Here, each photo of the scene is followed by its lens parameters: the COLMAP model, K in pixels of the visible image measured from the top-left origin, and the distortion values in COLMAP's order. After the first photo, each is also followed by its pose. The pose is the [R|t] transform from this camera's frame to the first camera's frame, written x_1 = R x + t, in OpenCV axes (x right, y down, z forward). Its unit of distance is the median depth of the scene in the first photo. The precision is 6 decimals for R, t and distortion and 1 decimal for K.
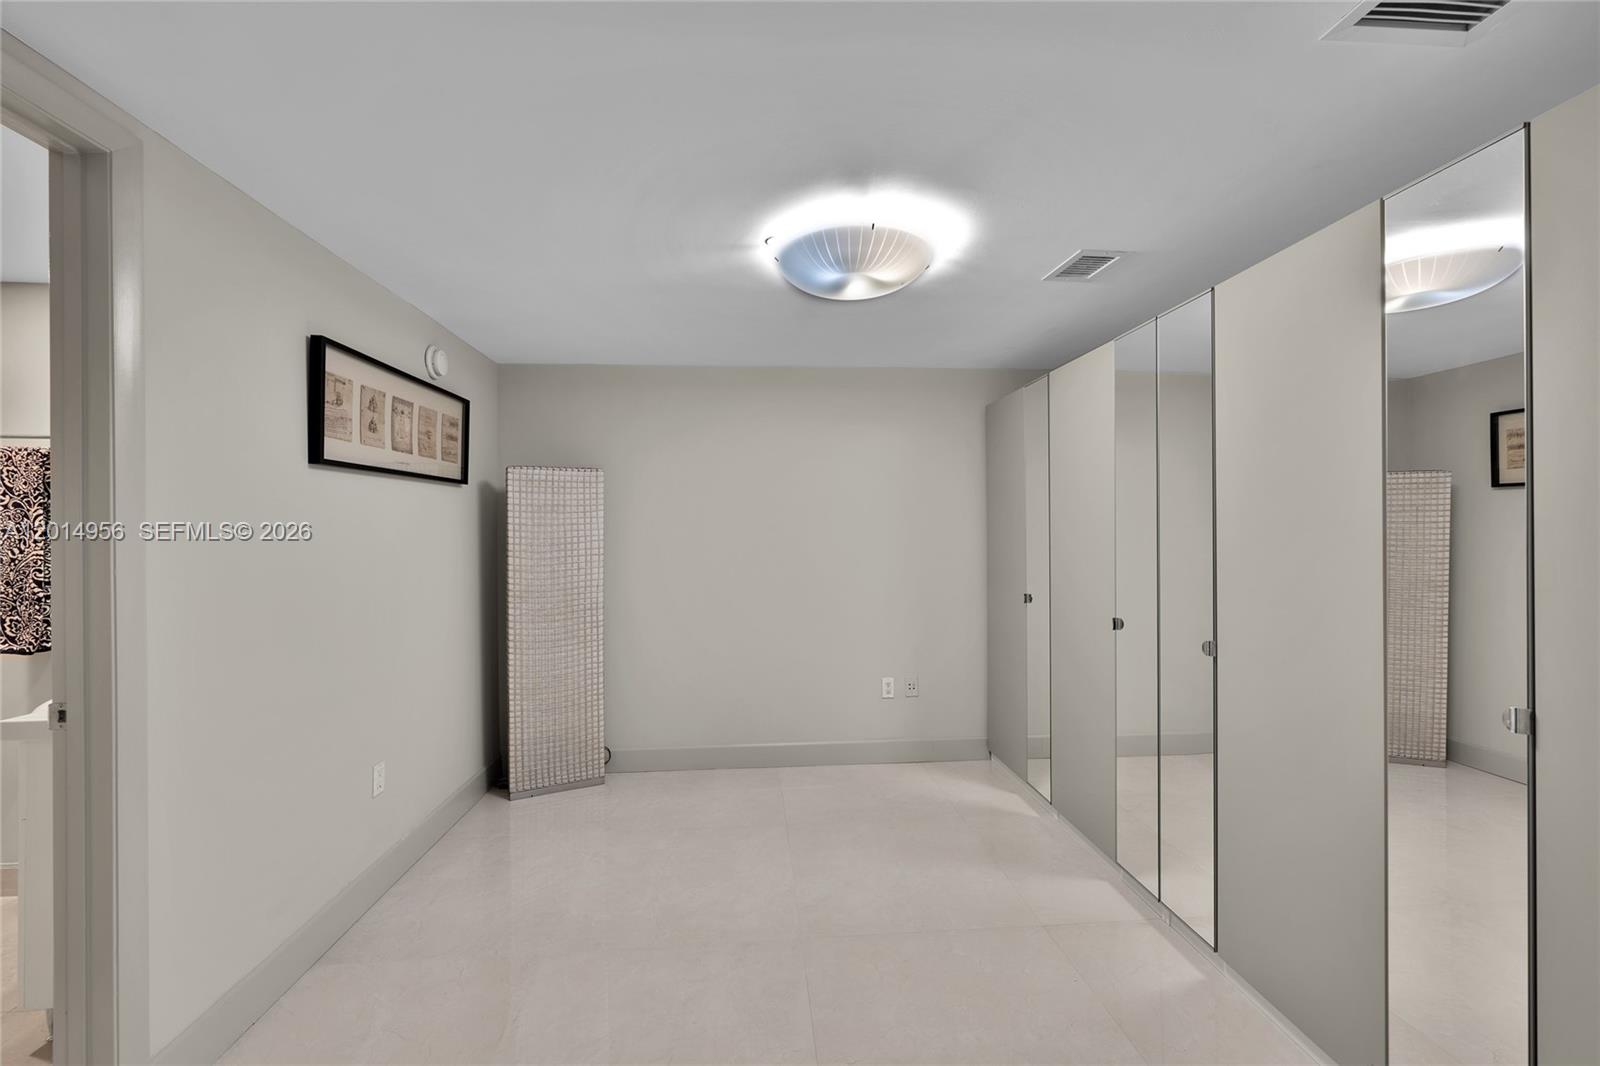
lens RADIAL K [[631.7, 0, 793.6], [0, 631.7, 532.8], [0, 0, 1]] dist [0.000766, -0.000030]
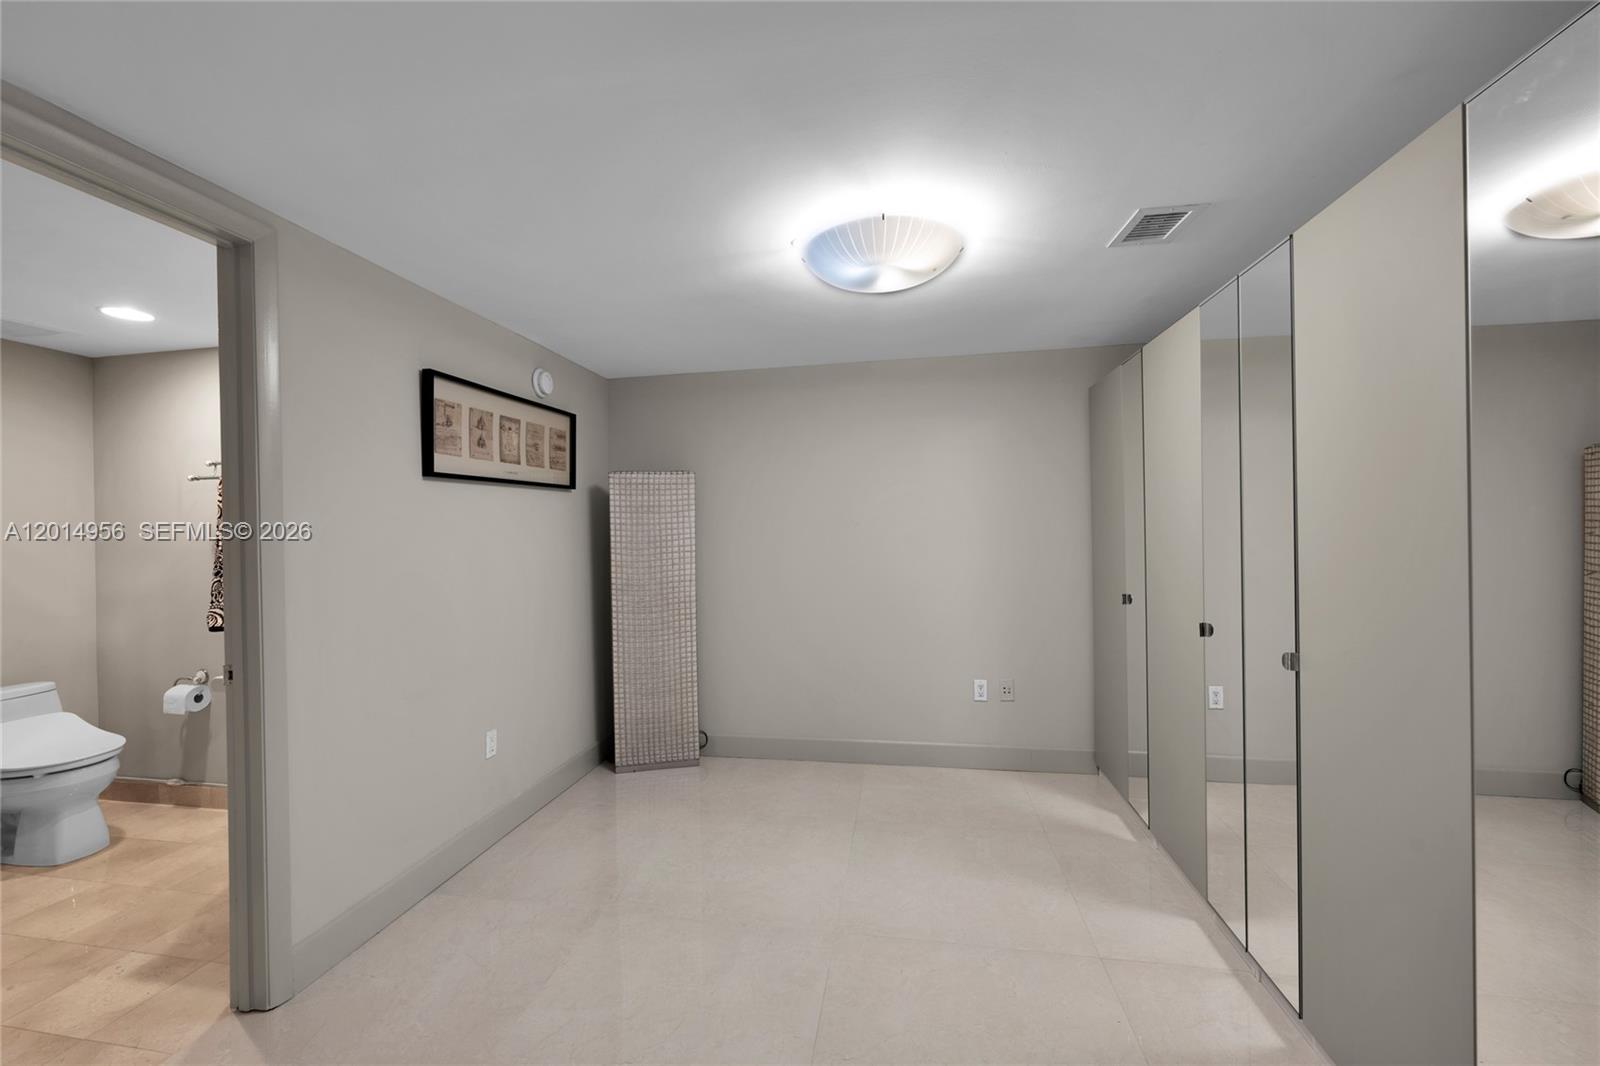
lens RADIAL K [[631.7, 0, 793.6], [0, 631.7, 532.8], [0, 0, 1]] dist [0.000766, -0.000030]
pose [[0.968439, -0.008966, -0.249090, 0.134113], [0.010532, 0.999932, 0.004956, -0.000459], [0.249029, -0.007423, 0.968468, 0.007482]]
